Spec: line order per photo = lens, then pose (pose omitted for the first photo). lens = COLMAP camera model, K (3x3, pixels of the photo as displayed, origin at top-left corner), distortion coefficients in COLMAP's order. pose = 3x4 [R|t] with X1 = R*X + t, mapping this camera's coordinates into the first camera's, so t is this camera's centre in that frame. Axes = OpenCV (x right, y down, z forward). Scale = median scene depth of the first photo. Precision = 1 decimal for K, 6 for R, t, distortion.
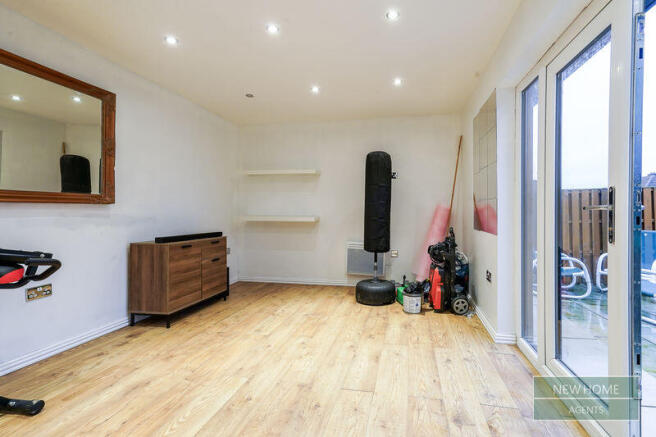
lens RADIAL K [[304.4, 0, 330.0], [0, 304.4, 214.0], [0, 0, 1]] dist [0.022604, 0.000197]
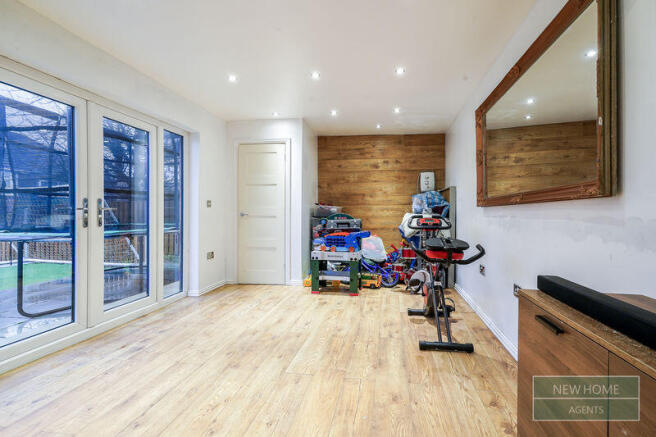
lens RADIAL K [[304.4, 0, 325.9], [0, 304.4, 213.9], [0, 0, 1]] dist [0.022604, 0.000197]
pose [[-0.999189, -0.001645, -0.040236, -0.342473], [-0.001845, 0.999986, 0.004944, -0.008915], [0.040227, 0.005015, -0.999178, 1.939754]]
